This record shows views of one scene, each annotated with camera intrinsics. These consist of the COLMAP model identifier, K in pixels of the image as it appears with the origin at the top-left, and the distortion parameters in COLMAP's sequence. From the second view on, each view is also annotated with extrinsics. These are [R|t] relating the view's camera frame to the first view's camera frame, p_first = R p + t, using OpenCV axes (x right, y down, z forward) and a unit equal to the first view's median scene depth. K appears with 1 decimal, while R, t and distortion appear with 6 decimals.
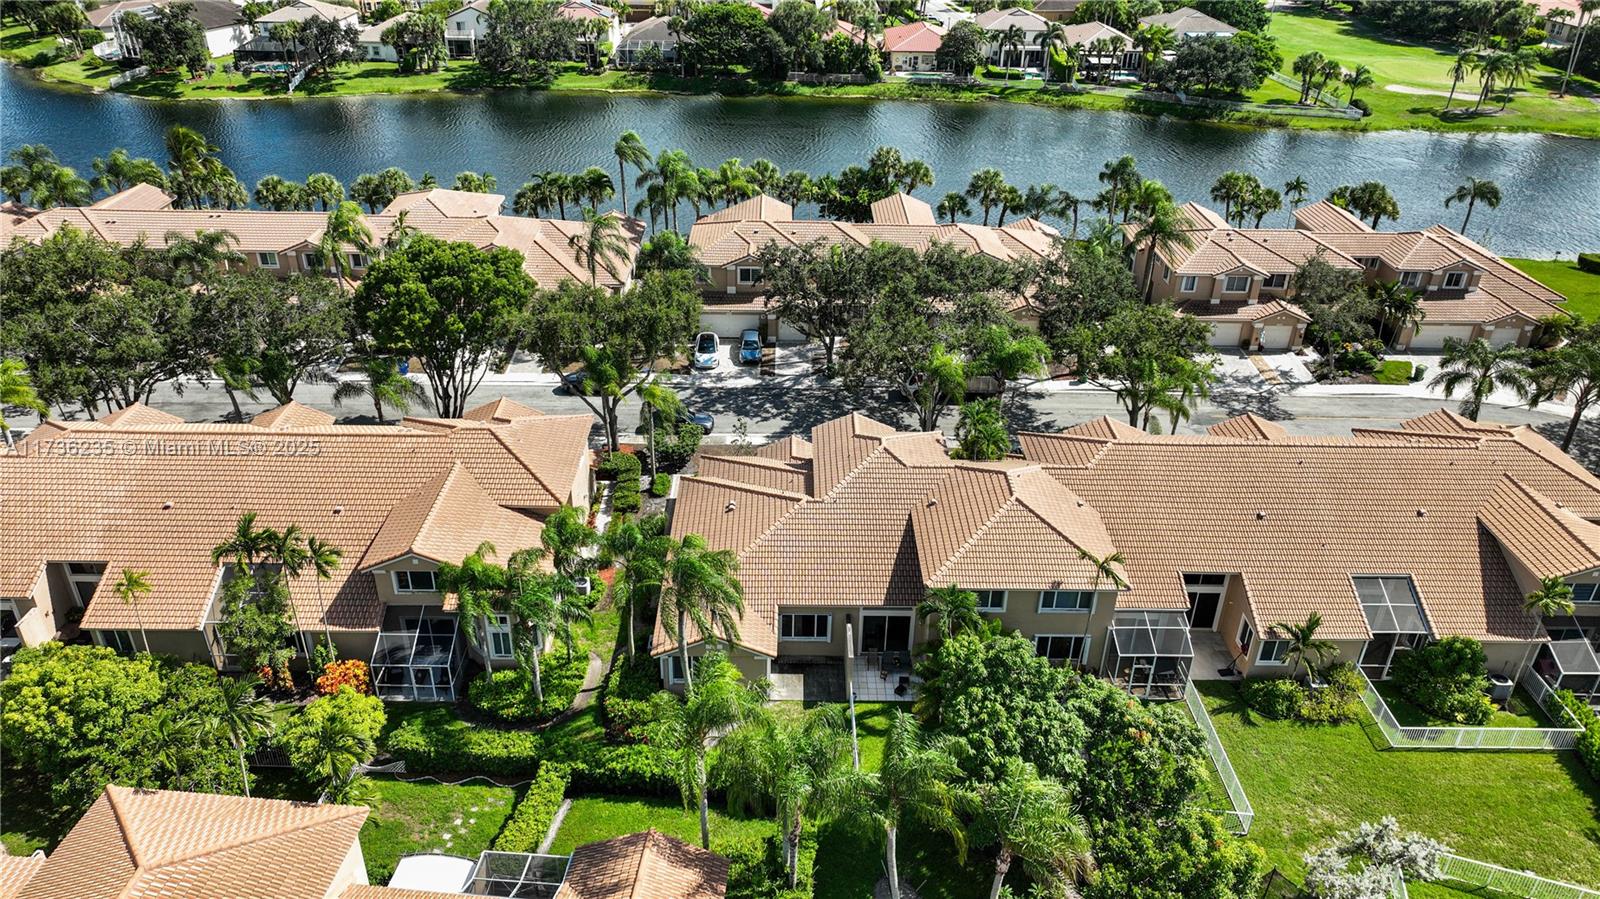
lens RADIAL K [[1126.5, 0, 800.0], [0, 1126.5, 449.5], [0, 0, 1]] dist [-0.005837, 0.020675]
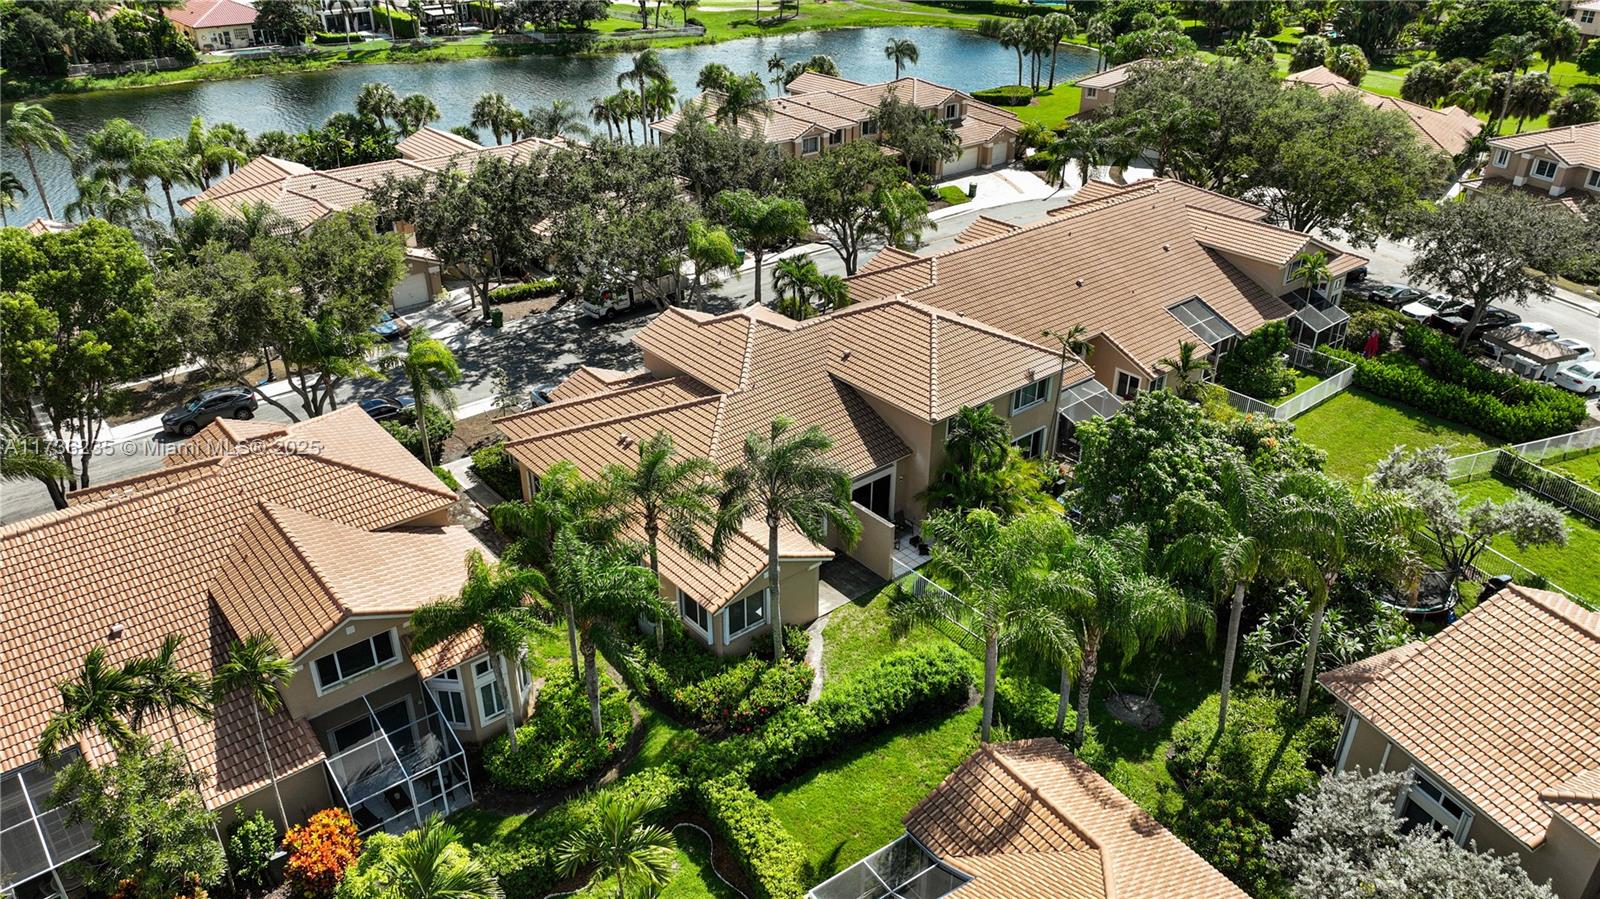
lens RADIAL K [[1126.5, 0, 800.0], [0, 1126.5, 449.5], [0, 0, 1]] dist [-0.005837, 0.020675]
pose [[0.773711, -0.318282, 0.547785, -0.273115], [0.320331, 0.942512, 0.095185, 0.013813], [-0.546589, 0.101827, 0.831187, 0.184796]]
